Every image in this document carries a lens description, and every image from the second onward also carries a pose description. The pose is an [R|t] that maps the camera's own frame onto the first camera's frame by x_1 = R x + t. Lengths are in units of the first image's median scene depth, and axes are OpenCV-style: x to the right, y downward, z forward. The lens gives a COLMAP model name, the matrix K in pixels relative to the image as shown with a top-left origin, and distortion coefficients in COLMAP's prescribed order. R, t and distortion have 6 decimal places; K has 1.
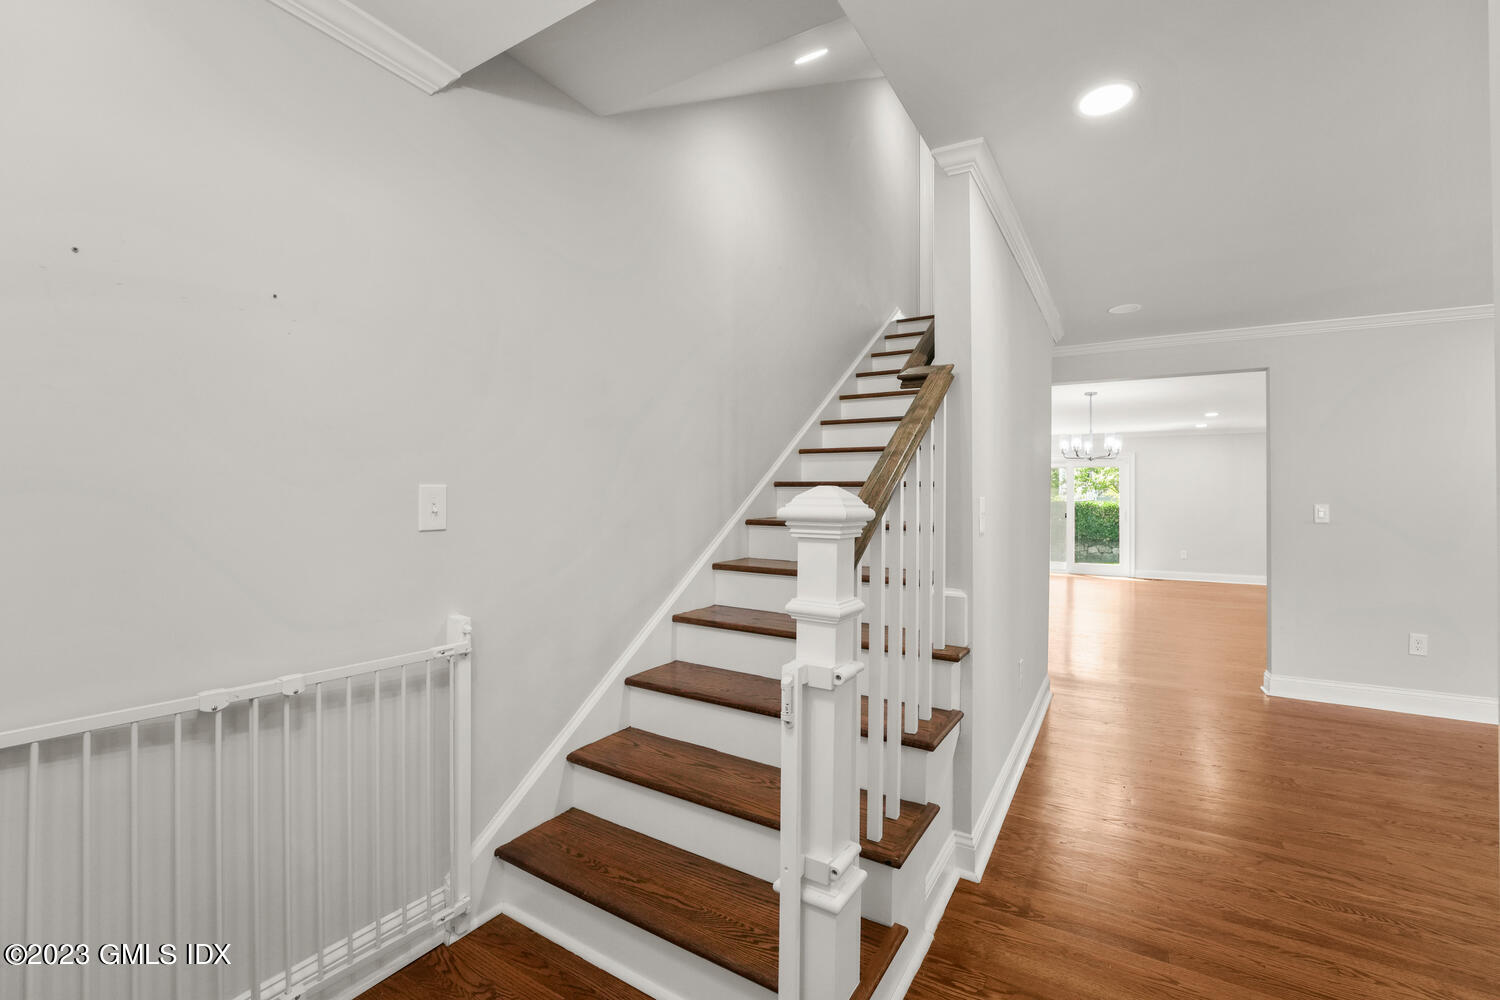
lens RADIAL K [[621.7, 0, 743.4], [0, 621.7, 498.5], [0, 0, 1]] dist [-0.022344, 0.000528]
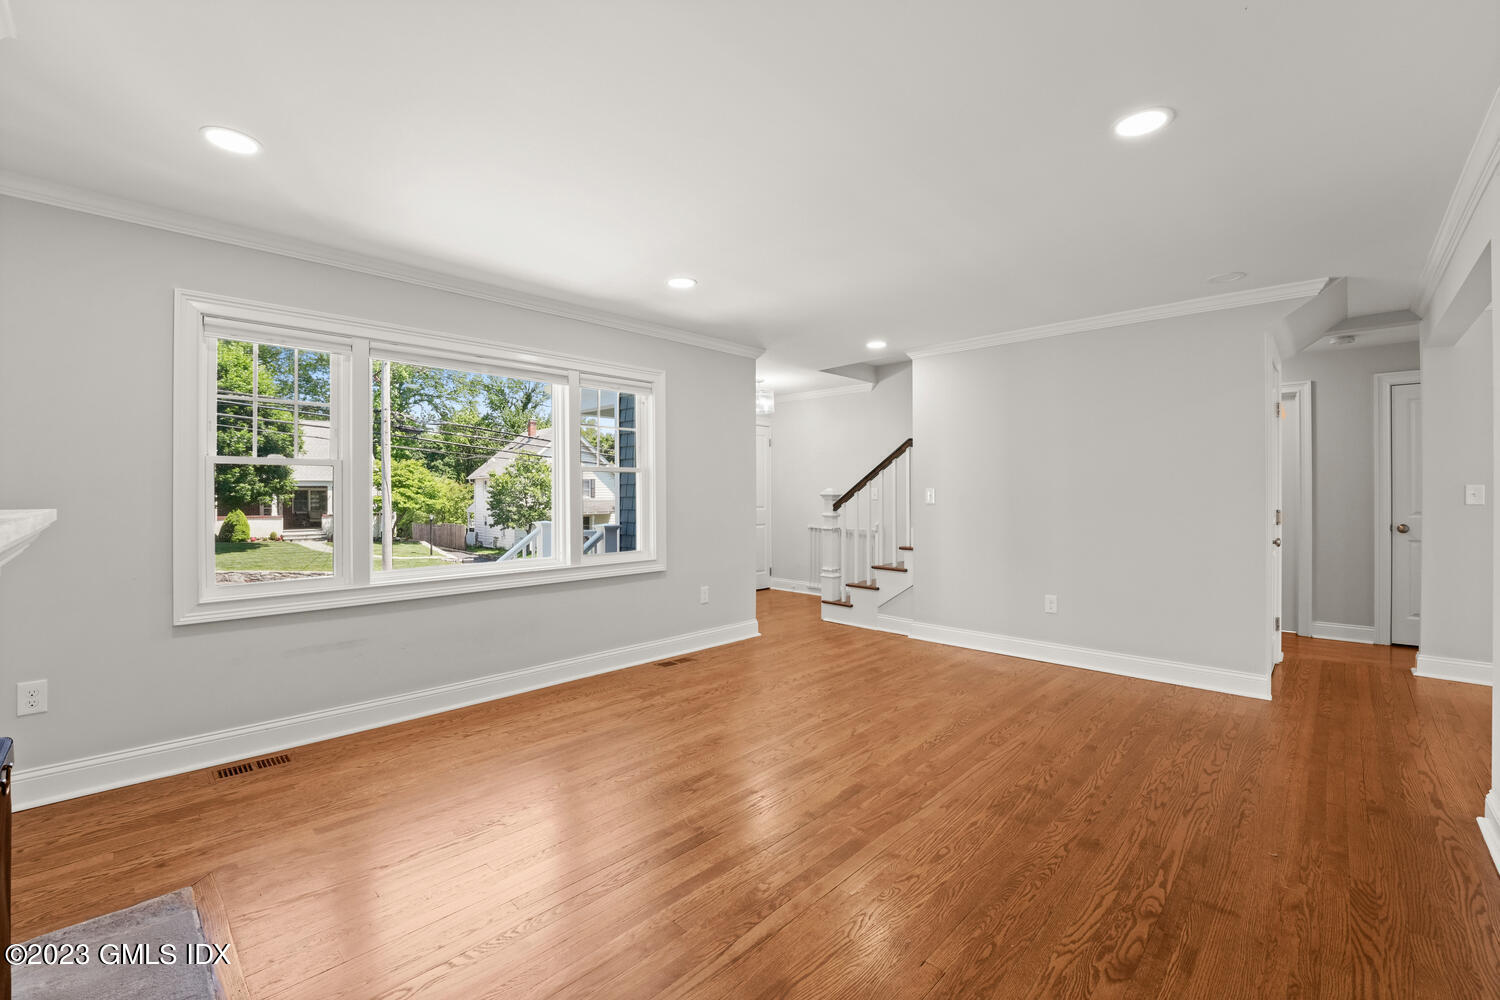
lens RADIAL K [[621.7, 0, 743.4], [0, 621.7, 498.5], [0, 0, 1]] dist [-0.022344, 0.000528]
pose [[-0.221332, -0.001097, -0.975198, 3.314962], [0.007372, 0.999969, -0.002798, 0.038397], [0.975171, -0.007809, -0.221317, 0.971270]]
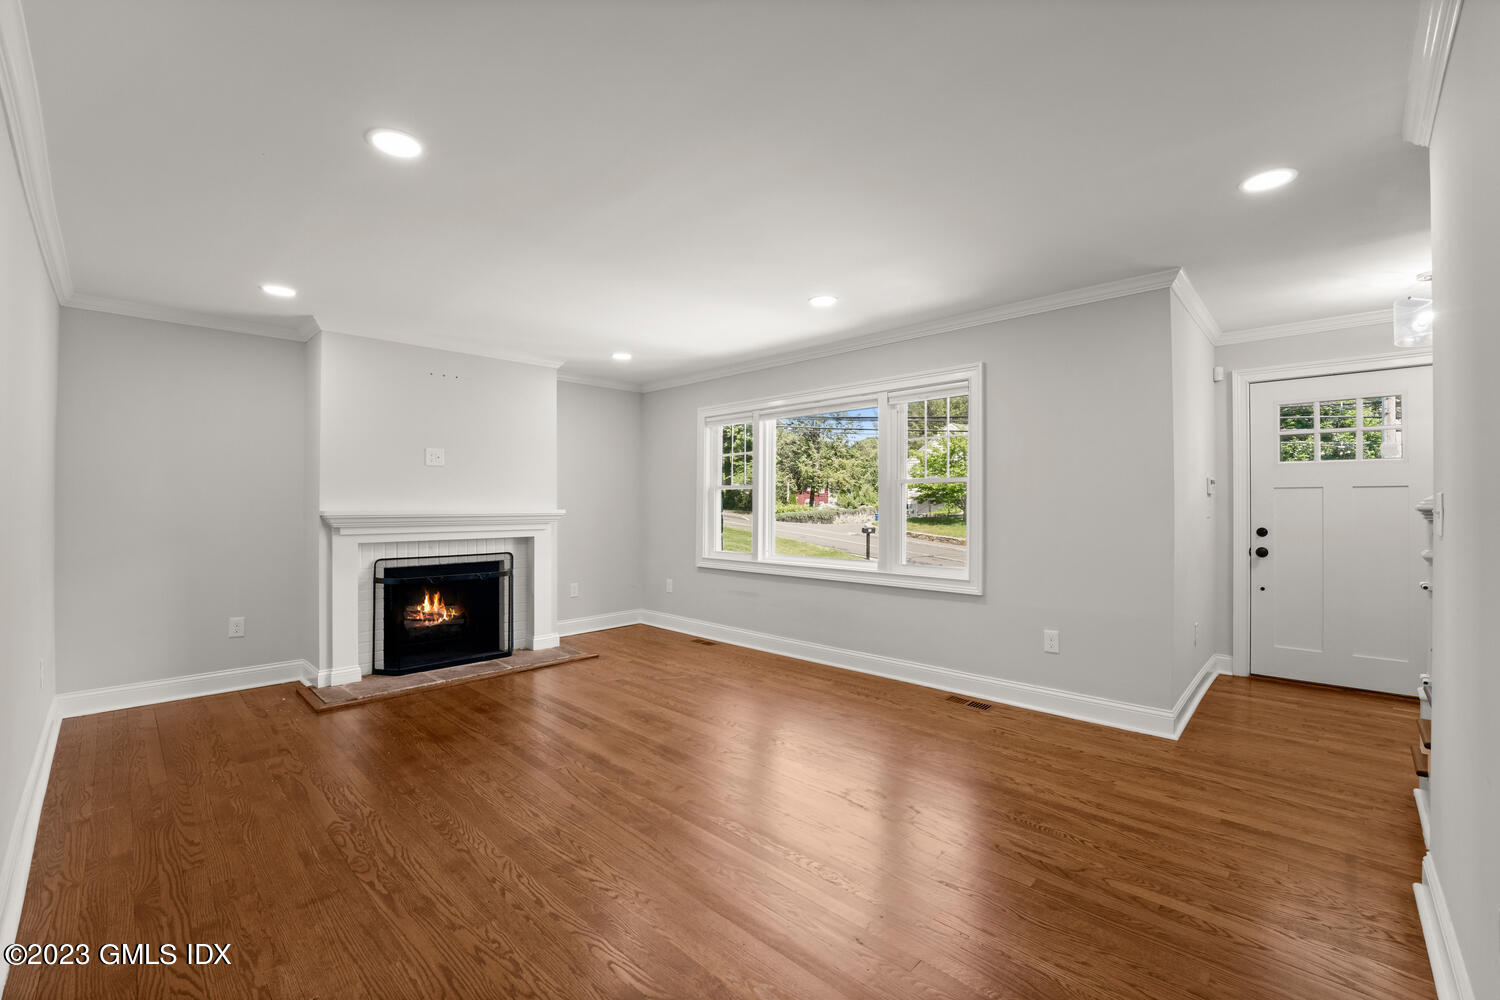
lens RADIAL K [[615.3, 0, 751.2], [0, 615.3, 506.6], [0, 0, 1]] dist [-0.024021, 0.000376]
pose [[-0.977387, -0.009715, 0.211236, 1.309814], [-0.011103, 0.999924, -0.005386, 0.034799], [-0.211168, -0.007610, -0.977420, 2.309175]]
